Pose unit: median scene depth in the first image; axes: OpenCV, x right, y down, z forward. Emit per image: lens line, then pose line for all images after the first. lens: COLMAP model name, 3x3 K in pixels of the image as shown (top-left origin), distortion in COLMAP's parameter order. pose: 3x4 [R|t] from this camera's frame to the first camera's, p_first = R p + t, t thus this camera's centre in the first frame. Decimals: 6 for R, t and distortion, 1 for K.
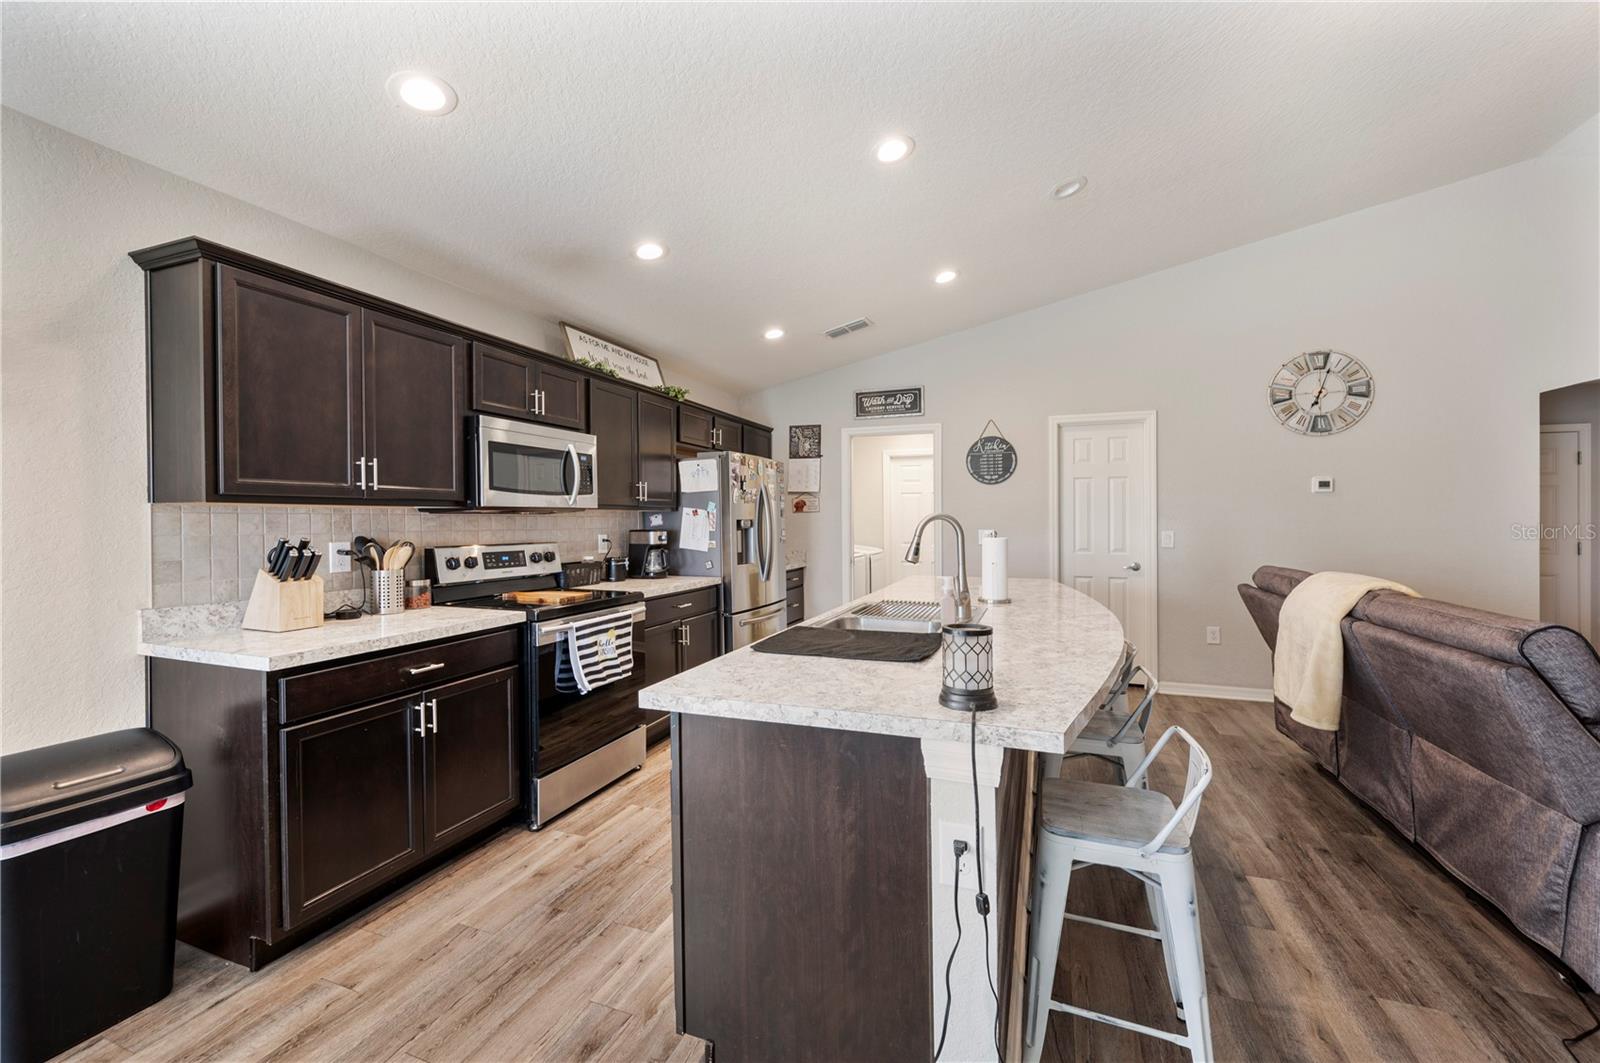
lens RADIAL K [[628.5, 0, 807.4], [0, 628.5, 522.9], [0, 0, 1]] dist [0.000757, -0.000048]
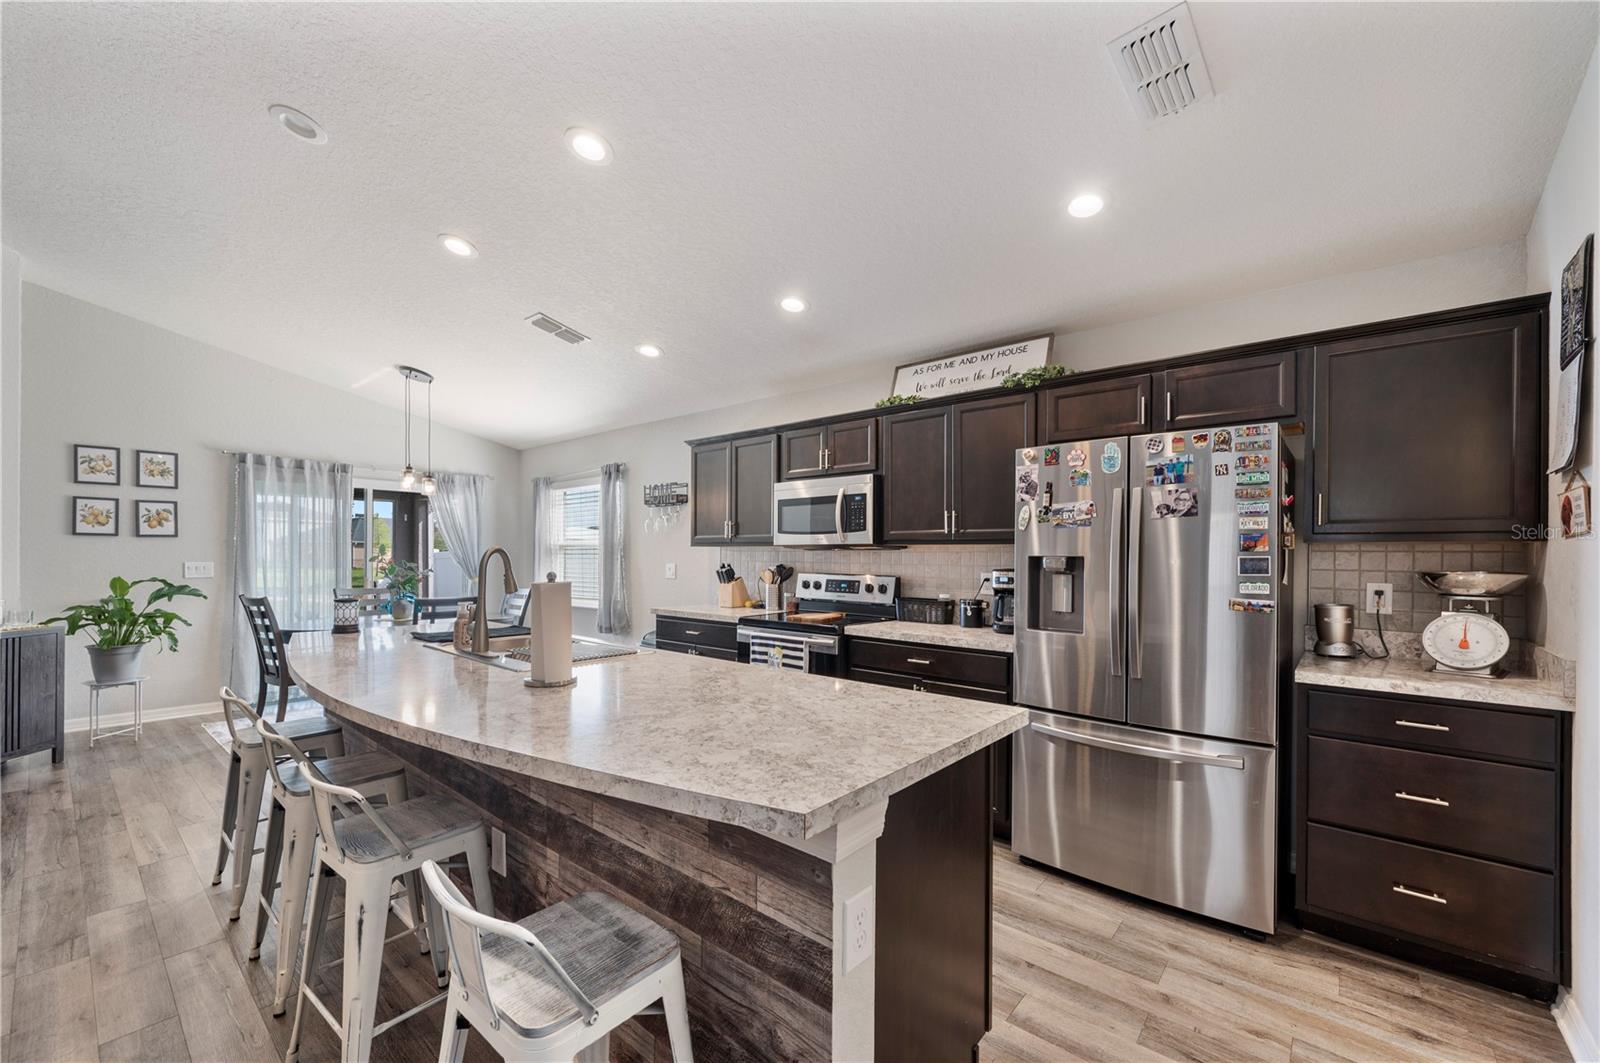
lens RADIAL K [[641.1, 0, 795.0], [0, 641.1, 560.7], [0, 0, 1]] dist [-0.000727, -0.000109]
pose [[-0.341451, 0.007646, -0.939869, 0.708410], [-0.011643, 0.999856, 0.012364, -0.007194], [0.939828, 0.015165, -0.341312, 1.260793]]
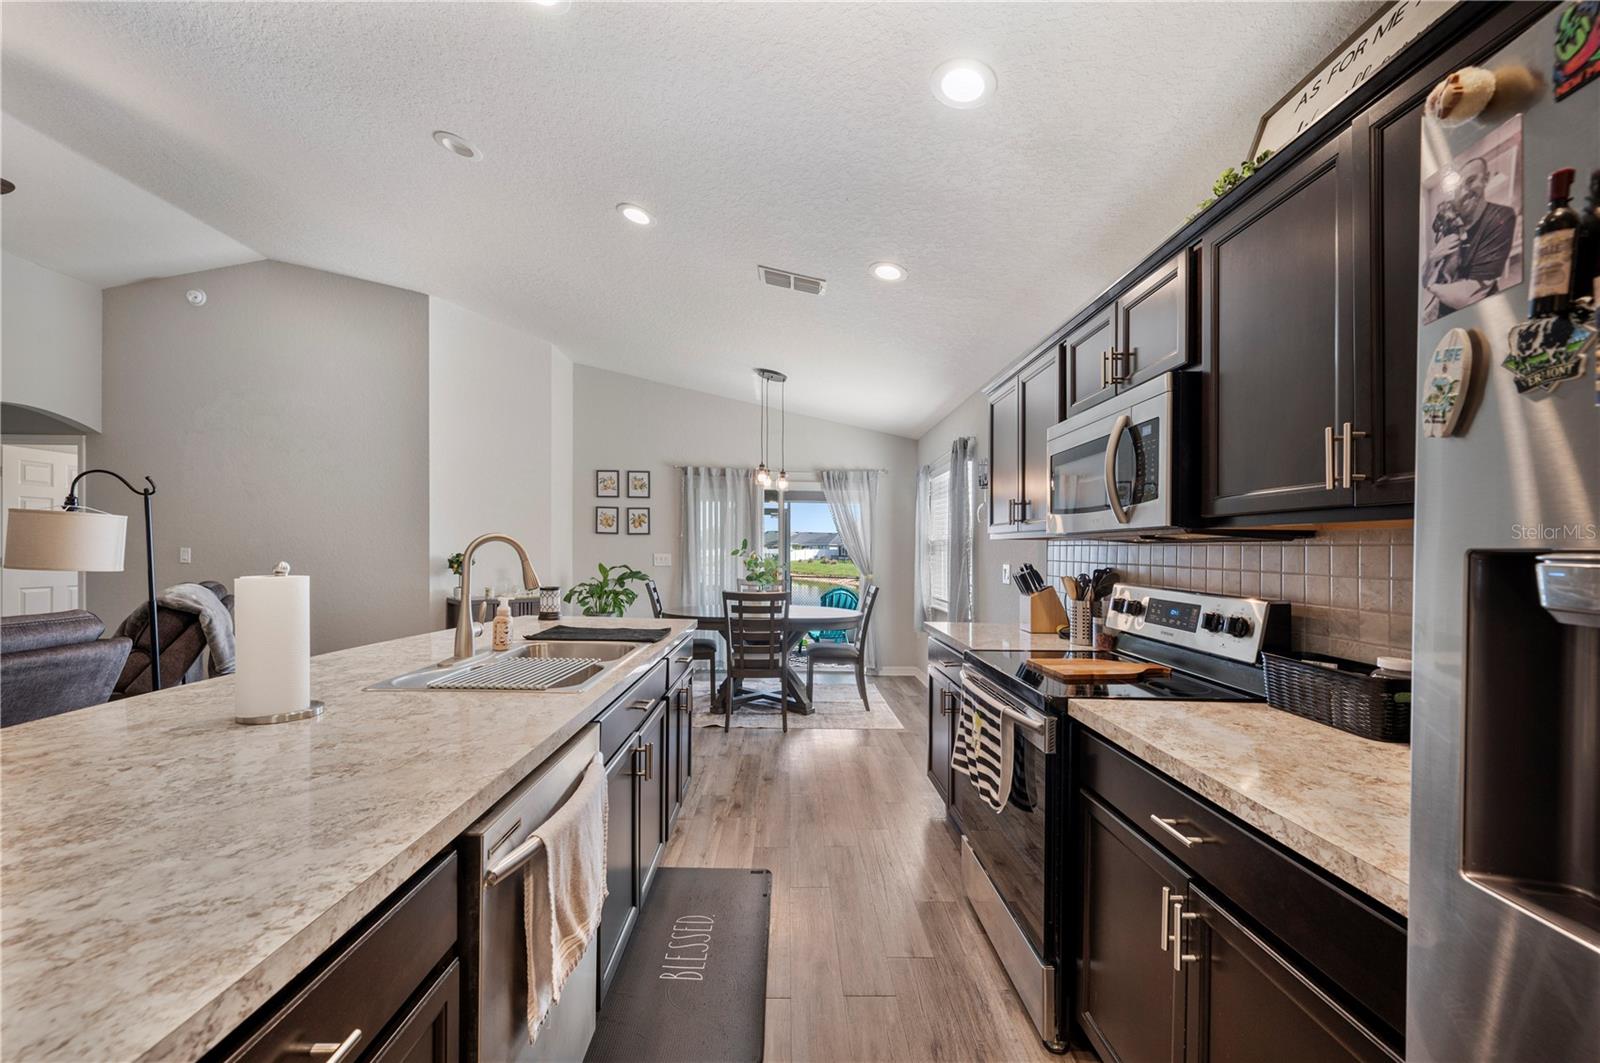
lens RADIAL K [[630.9, 0, 791.3], [0, 630.9, 551.0], [0, 0, 1]] dist [0.000651, -0.000057]
pose [[-0.929173, -0.011168, -0.369477, 0.101241], [-0.016280, 0.999810, 0.010722, -0.004959], [0.369287, 0.015977, -0.929178, 1.355599]]
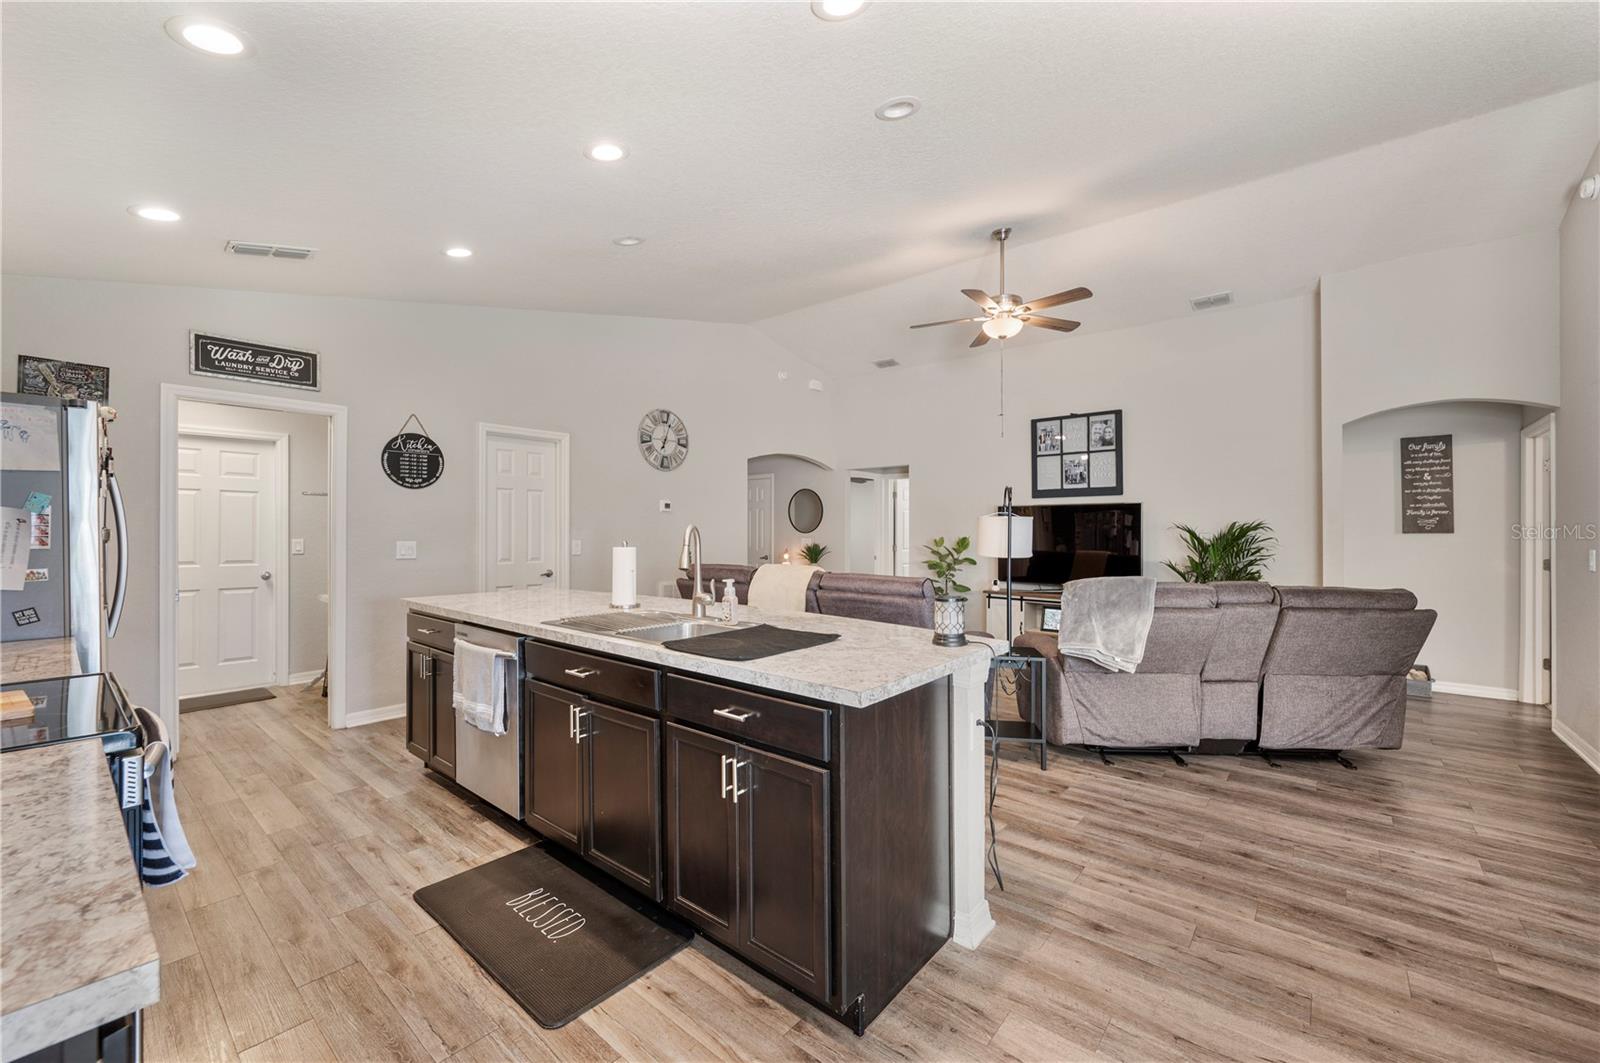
lens RADIAL K [[645.2, 0, 800.3], [0, 645.2, 521.5], [0, 0, 1]] dist [0.000736, 0.000046]
pose [[0.338800, 0.016636, 0.940711, -0.548365], [-0.000239, 0.999845, -0.017596, -0.000720], [-0.940858, 0.005737, 0.338752, 0.297078]]
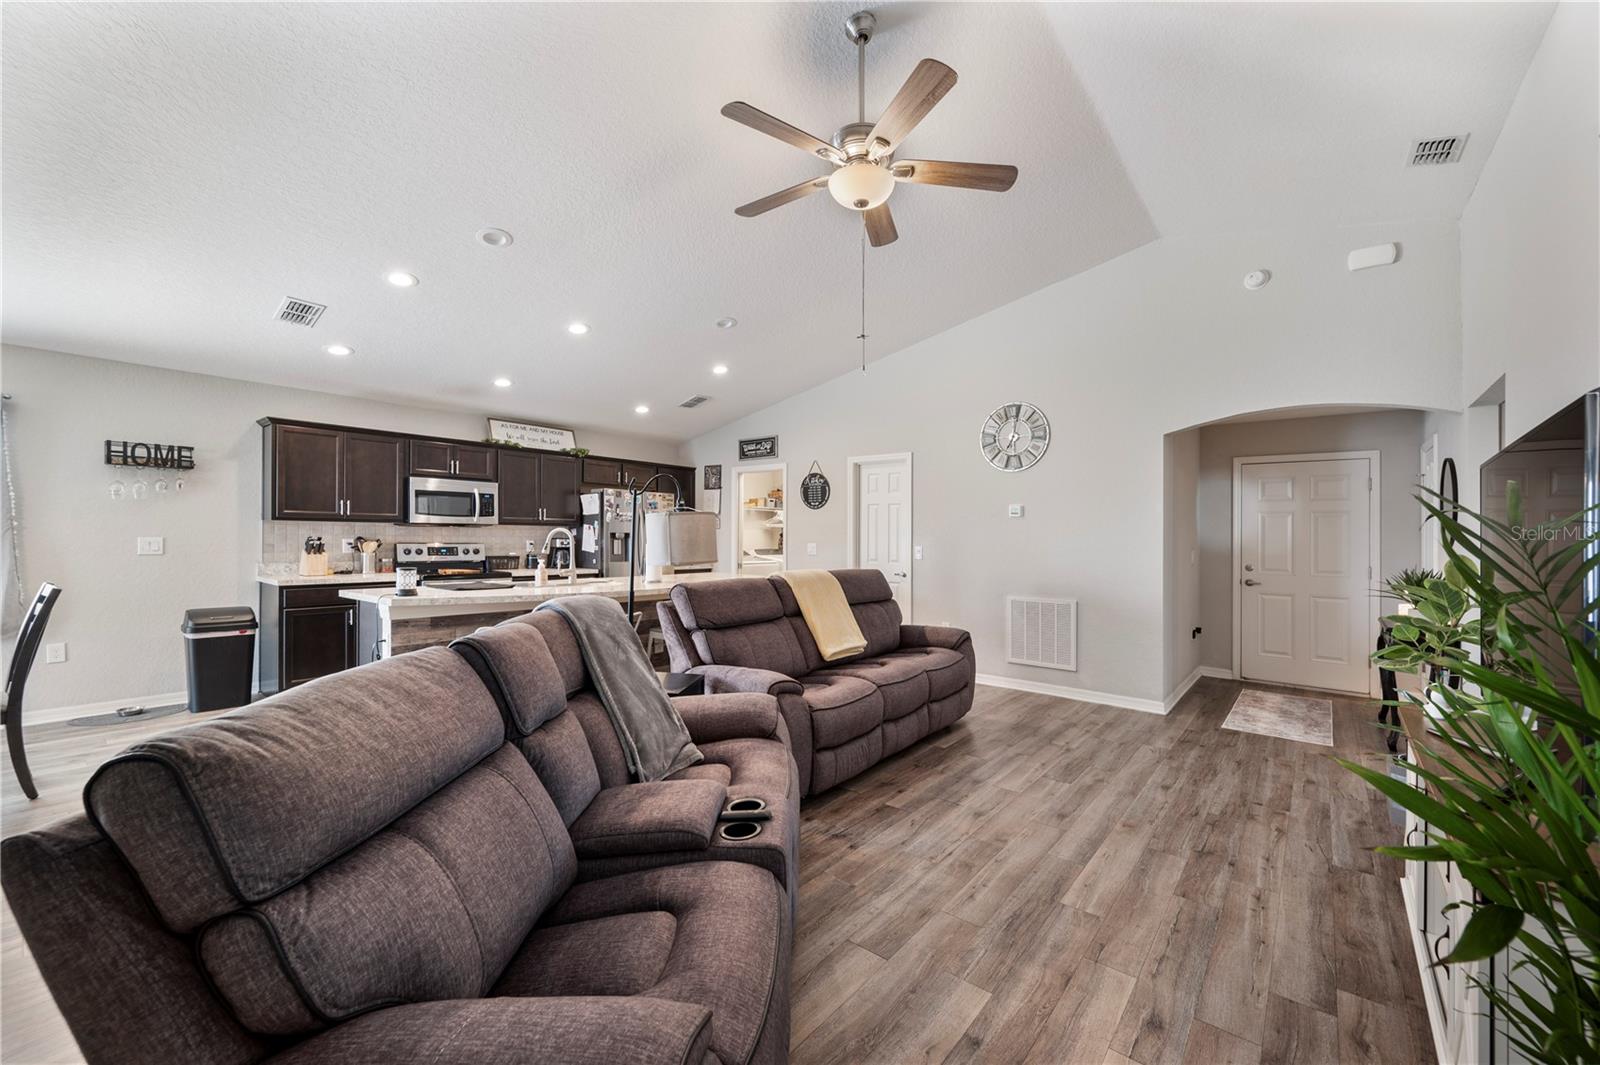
lens RADIAL K [[635.3, 0, 803.4], [0, 635.3, 534.5], [0, 0, 1]] dist [0.001883, 0.000129]
pose [[0.947799, 0.014117, -0.318555, 1.053469], [-0.017478, 0.999818, -0.007697, 0.003998], [0.318388, 0.012863, 0.947873, -0.413725]]
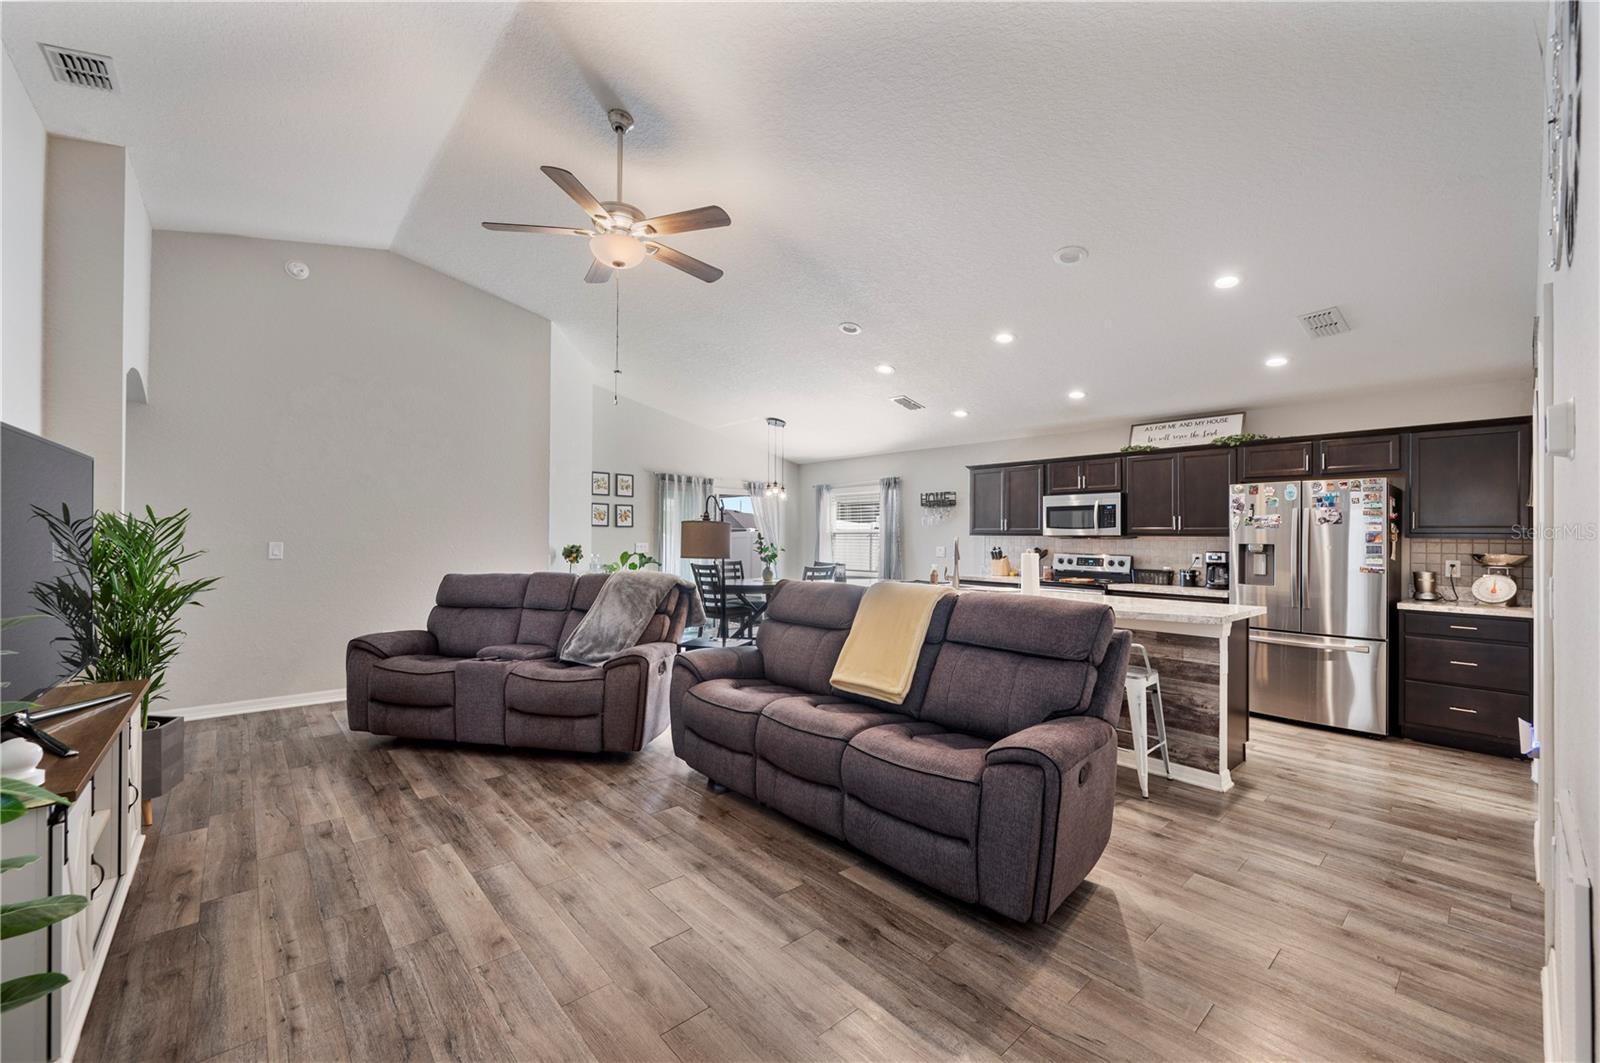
lens RADIAL K [[635.3, 0, 803.4], [0, 635.3, 533.5], [0, 0, 1]] dist [0.001883, 0.000129]
pose [[-0.465375, -0.012289, -0.885028, 1.597692], [-0.018271, 0.999824, -0.004276, -0.005602], [0.884925, 0.014180, -0.465517, 1.058706]]
